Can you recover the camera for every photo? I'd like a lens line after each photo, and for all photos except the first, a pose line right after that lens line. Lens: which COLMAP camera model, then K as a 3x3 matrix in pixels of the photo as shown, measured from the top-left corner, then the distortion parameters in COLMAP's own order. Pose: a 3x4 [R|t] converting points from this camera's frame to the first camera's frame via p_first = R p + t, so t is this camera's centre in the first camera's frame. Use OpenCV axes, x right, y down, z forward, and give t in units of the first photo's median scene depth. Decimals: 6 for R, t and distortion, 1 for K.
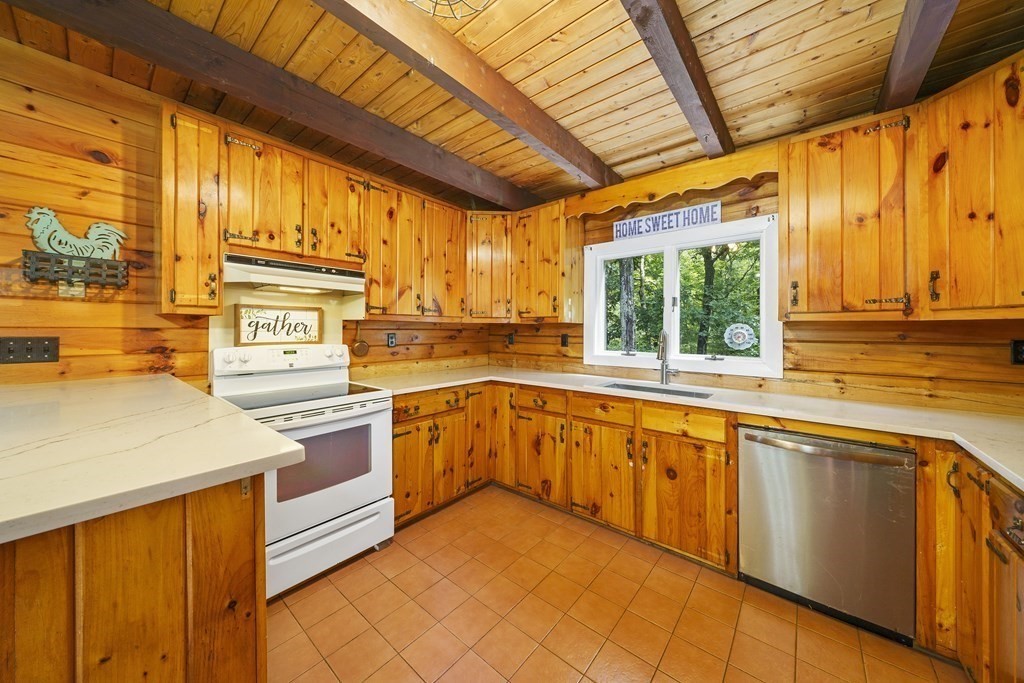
lens RADIAL K [[359.0, 0, 506.1], [0, 359.0, 327.8], [0, 0, 1]] dist [-0.006015, -0.000103]
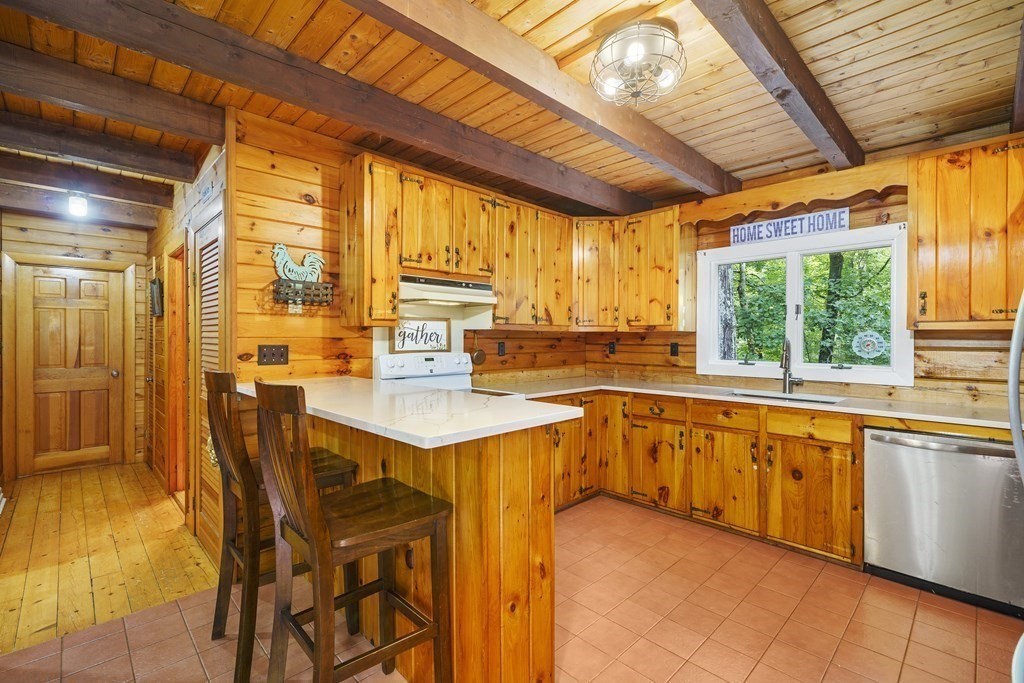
lens RADIAL K [[460.5, 0, 505.7], [0, 460.5, 340.9], [0, 0, 1]] dist [-0.010933, 0.000828]
pose [[0.994156, -0.001399, -0.107939, -0.242110], [0.002590, 0.999937, 0.010895, -0.003208], [0.107917, -0.011111, 0.994098, -0.424141]]
